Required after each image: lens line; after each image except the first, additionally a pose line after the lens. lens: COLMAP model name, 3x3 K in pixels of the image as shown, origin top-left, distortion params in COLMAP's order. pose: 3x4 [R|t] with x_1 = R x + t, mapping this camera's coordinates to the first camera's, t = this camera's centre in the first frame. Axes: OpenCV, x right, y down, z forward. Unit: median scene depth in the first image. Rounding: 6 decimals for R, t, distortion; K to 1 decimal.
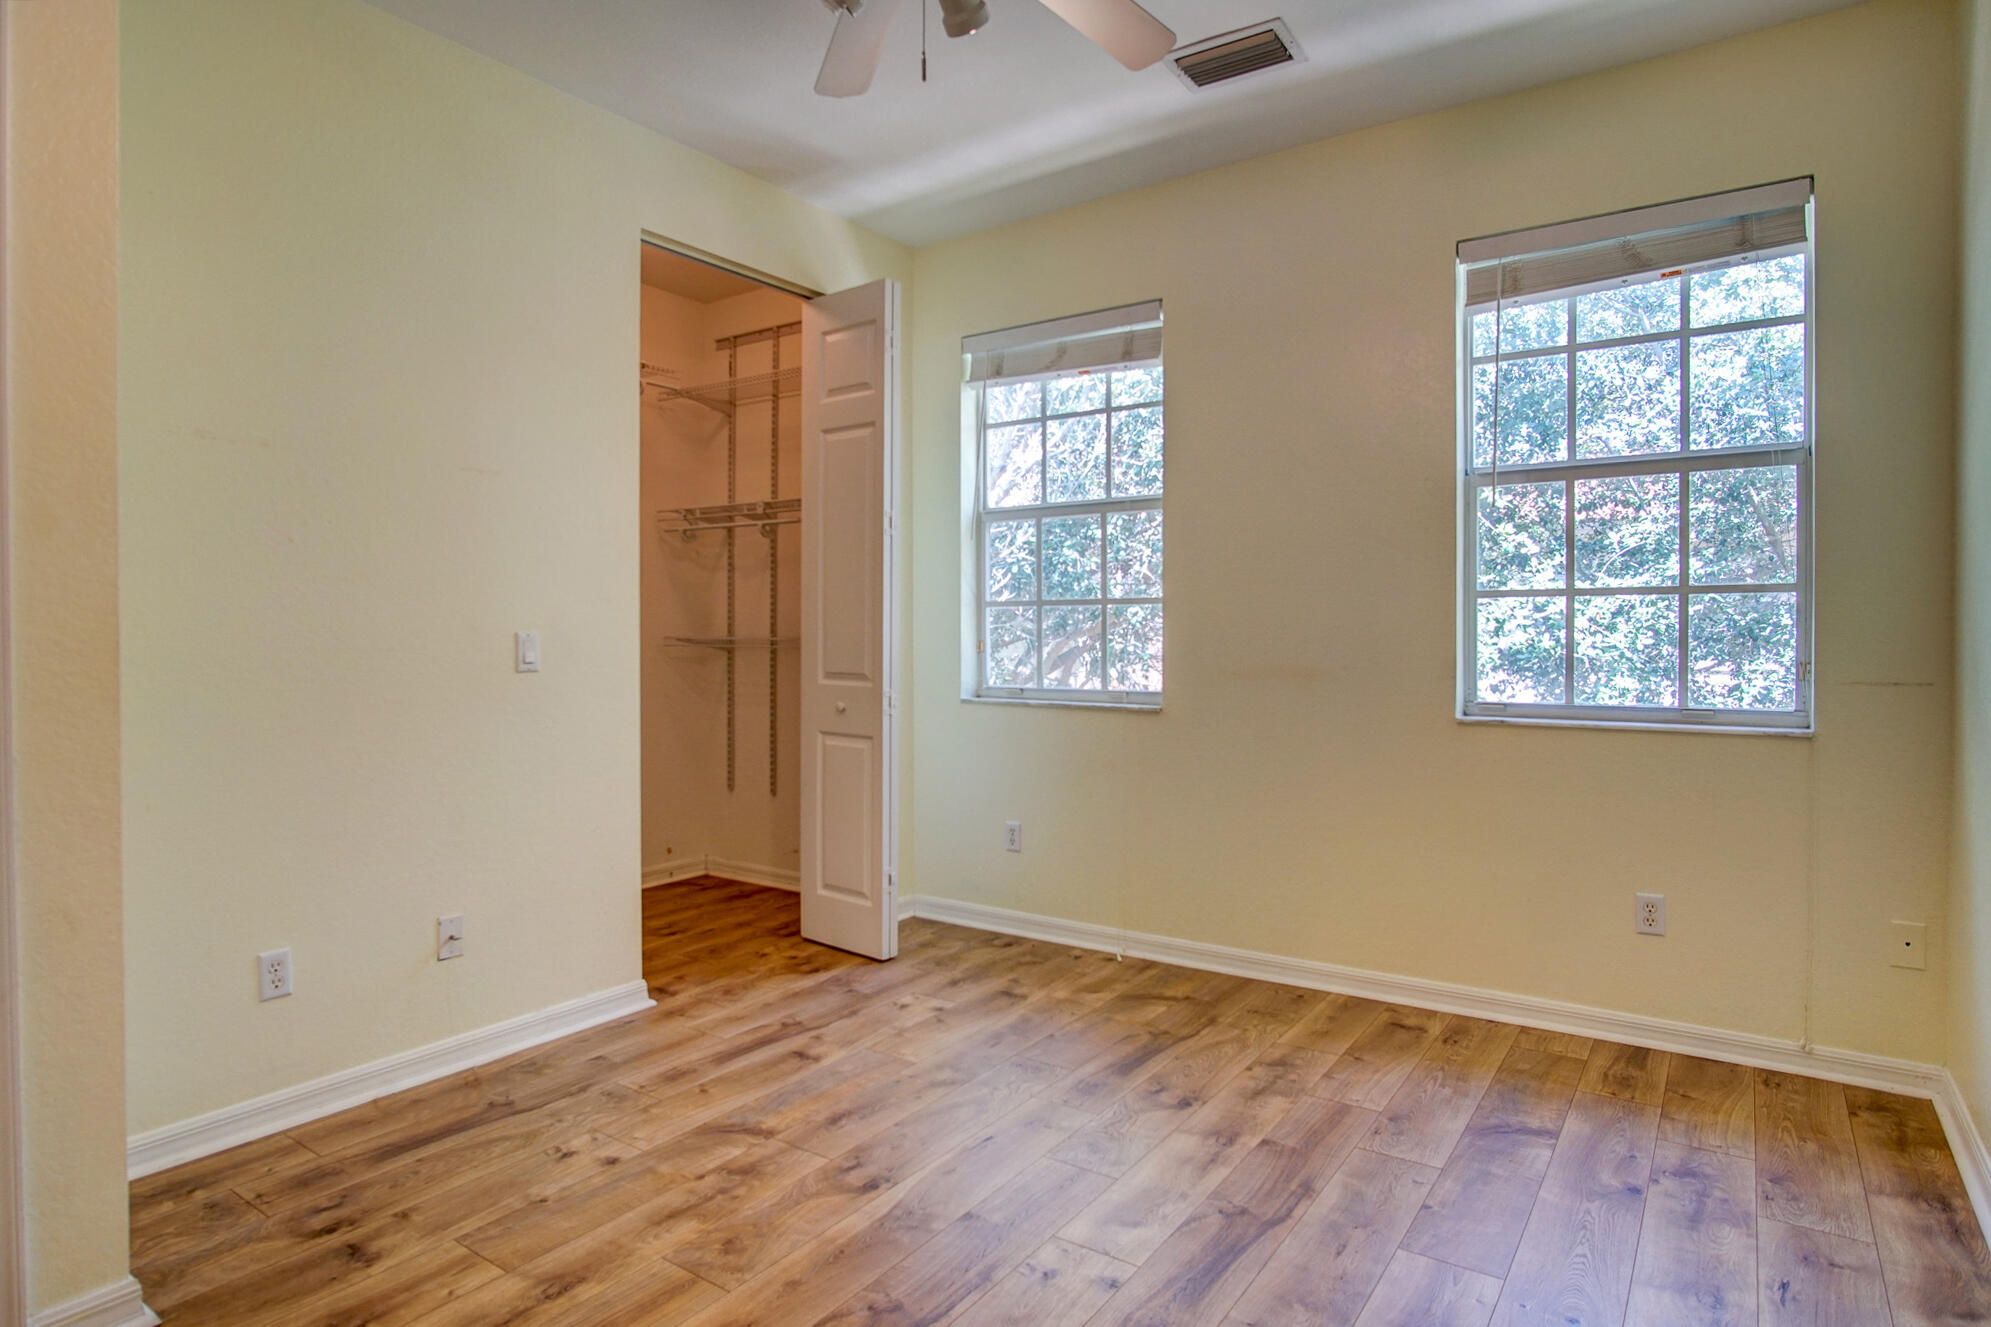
lens RADIAL K [[1093.9, 0, 995.5], [0, 1093.9, 663.5], [0, 0, 1]] dist [-0.004501, -0.000719]
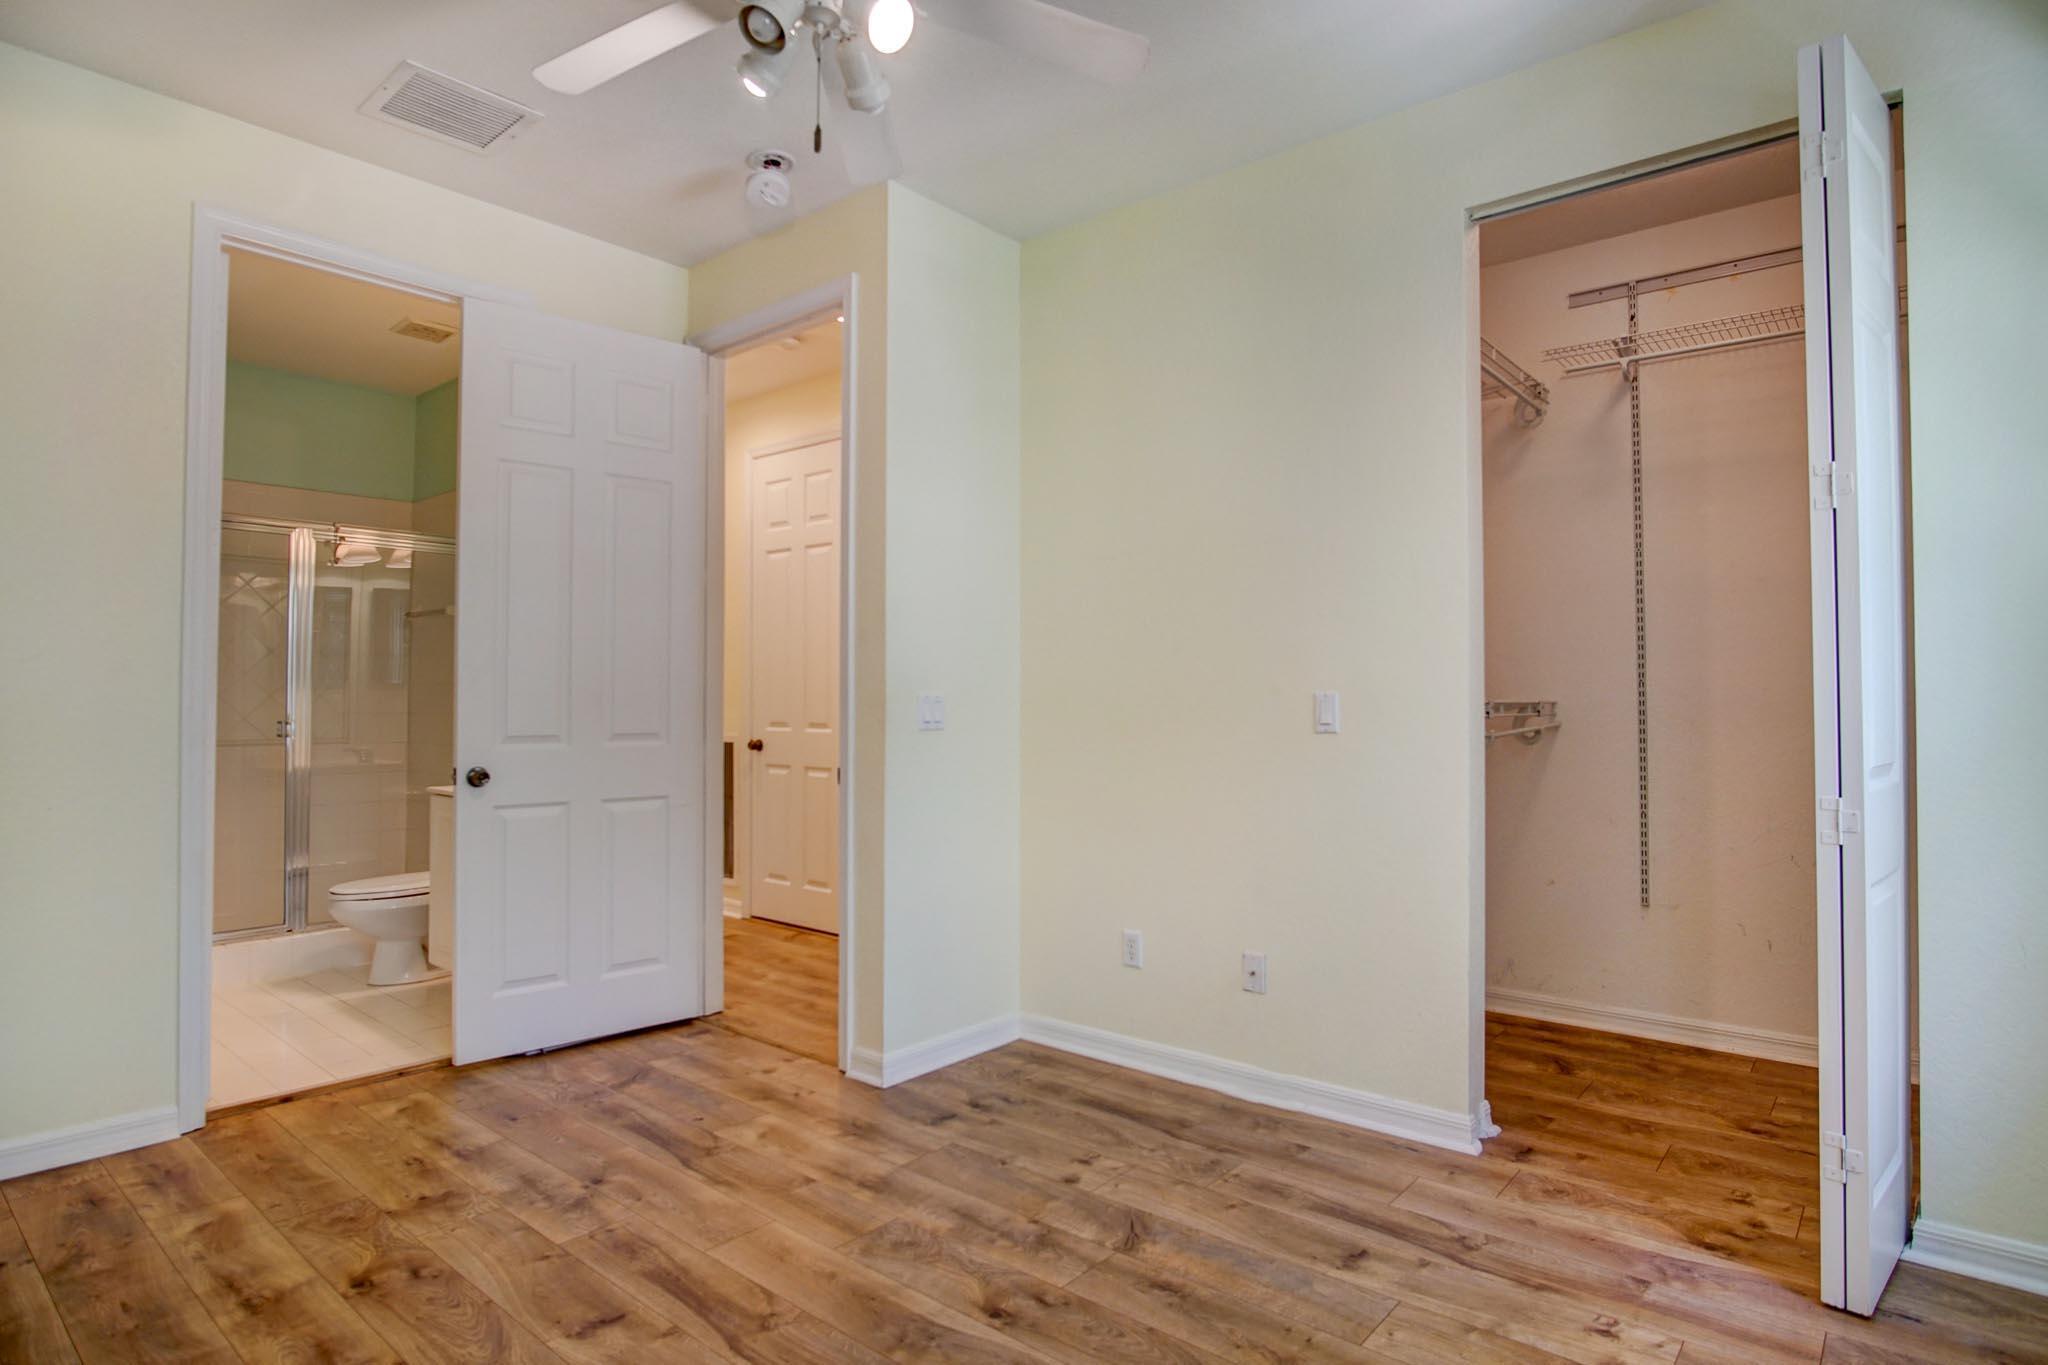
lens RADIAL K [[1097.7, 0, 1024.0], [0, 1097.7, 682.5], [0, 0, 1]] dist [-0.024720, 0.002822]
pose [[-0.095570, -0.016090, -0.995293, 0.657589], [-0.025785, 0.999574, -0.013683, -0.019783], [0.995089, 0.024356, -0.095945, 0.929486]]
